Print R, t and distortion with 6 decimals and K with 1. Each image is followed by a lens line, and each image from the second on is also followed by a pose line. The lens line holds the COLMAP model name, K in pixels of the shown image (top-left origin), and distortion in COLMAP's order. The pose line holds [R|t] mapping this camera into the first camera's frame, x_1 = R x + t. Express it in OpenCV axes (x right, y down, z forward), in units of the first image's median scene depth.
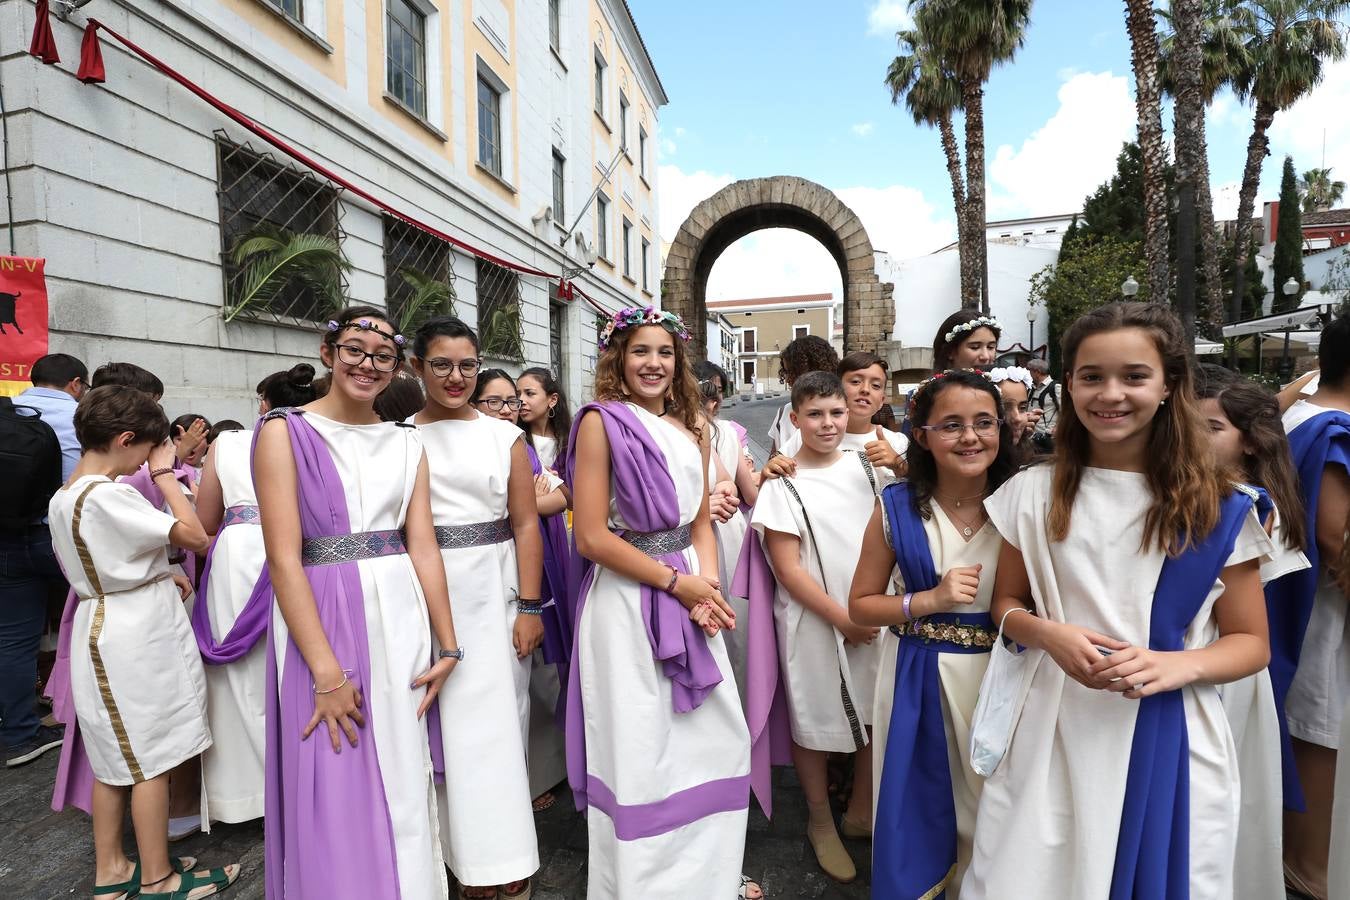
lens RADIAL K [[617.5, 0, 661.5], [0, 617.5, 450.9], [0, 0, 1]] dist [-0.042155, 0.013095]
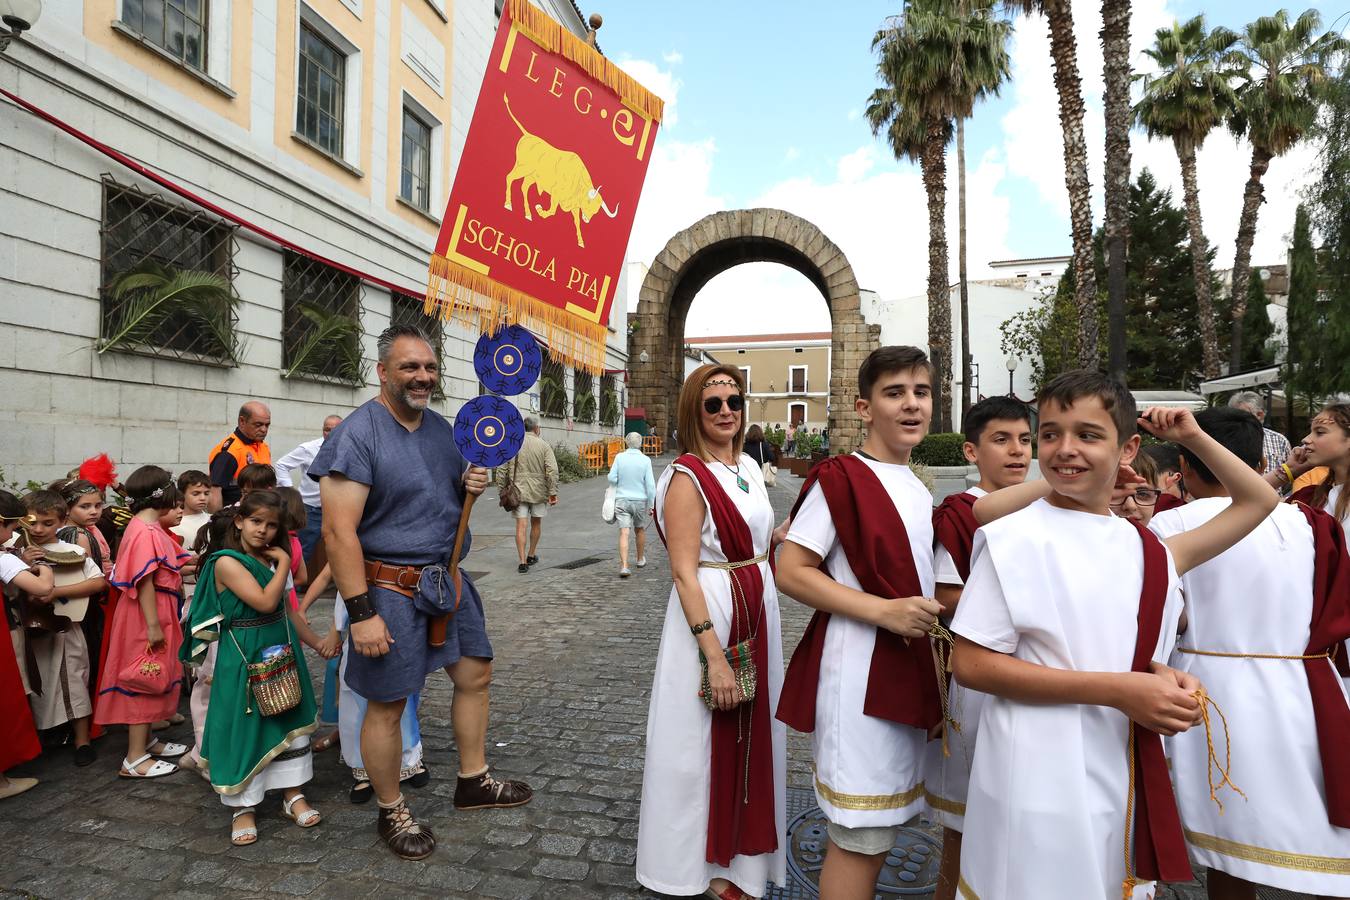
lens RADIAL K [[706.7, 0, 678.4], [0, 706.7, 452.3], [0, 0, 1]] dist [-0.020377, 0.007669]
pose [[0.999417, 0.033674, -0.005588, 0.163170], [-0.033974, 0.997161, -0.067193, 0.002369], [0.003309, 0.067344, 0.997724, -0.105384]]
